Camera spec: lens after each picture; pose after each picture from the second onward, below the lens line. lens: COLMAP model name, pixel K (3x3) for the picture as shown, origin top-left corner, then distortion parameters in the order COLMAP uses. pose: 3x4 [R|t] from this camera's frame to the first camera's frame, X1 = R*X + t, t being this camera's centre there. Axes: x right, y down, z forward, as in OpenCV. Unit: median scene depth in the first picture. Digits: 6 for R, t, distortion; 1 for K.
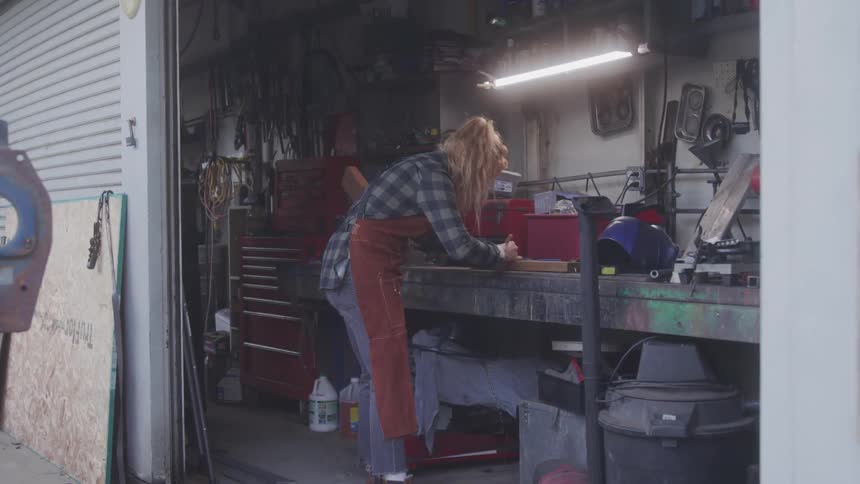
lens RADIAL K [[1159.3, 0, 430.0], [0, 1159.3, 242.0], [0, 0, 1]] dist [-0.048062, -0.015608]
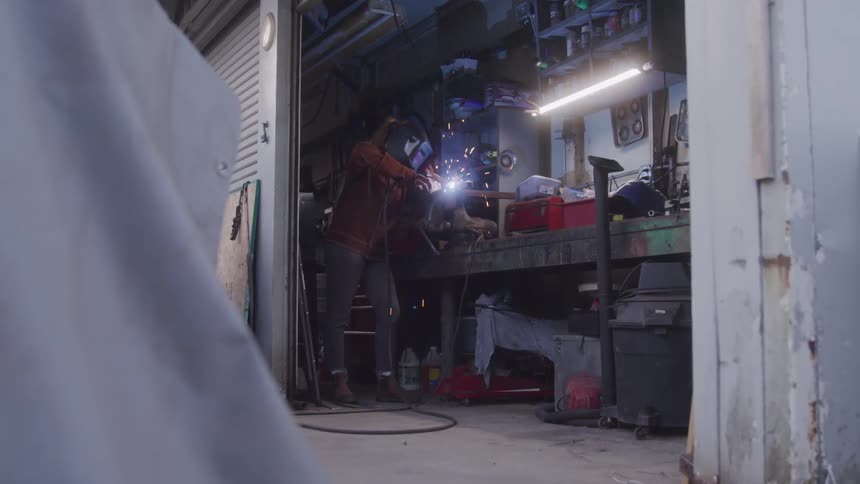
lens RADIAL K [[928.8, 0, 430.0], [0, 928.8, 242.0], [0, 0, 1]] dist [-0.100637, 0.021556]
pose [[0.995771, 0.002559, -0.091834, 0.031664], [-0.011758, 0.994941, -0.099770, 0.128336], [0.091114, 0.100427, 0.990764, -0.040245]]
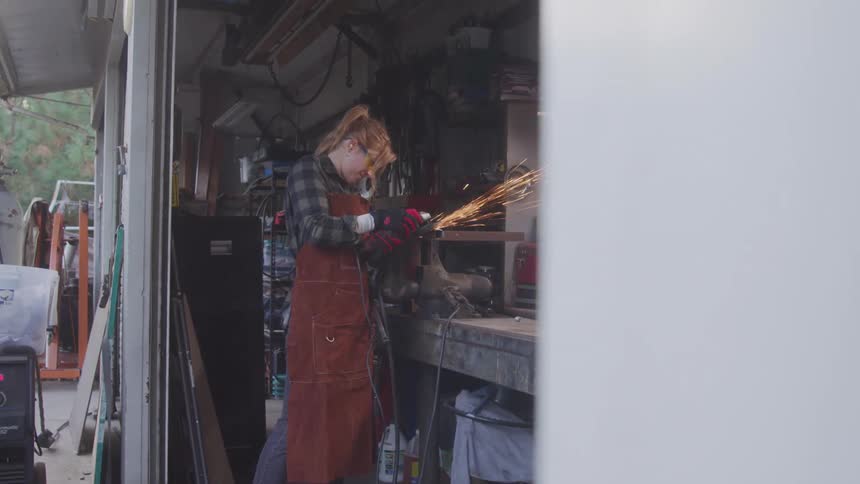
lens RADIAL K [[928.8, 0, 430.0], [0, 928.8, 242.0], [0, 0, 1]] dist [-0.100637, 0.021556]
pose [[0.977635, 0.022445, -0.209110, 0.118525], [-0.029288, 0.999130, -0.029685, -0.015570], [0.208261, 0.035146, 0.977442, 0.322995]]
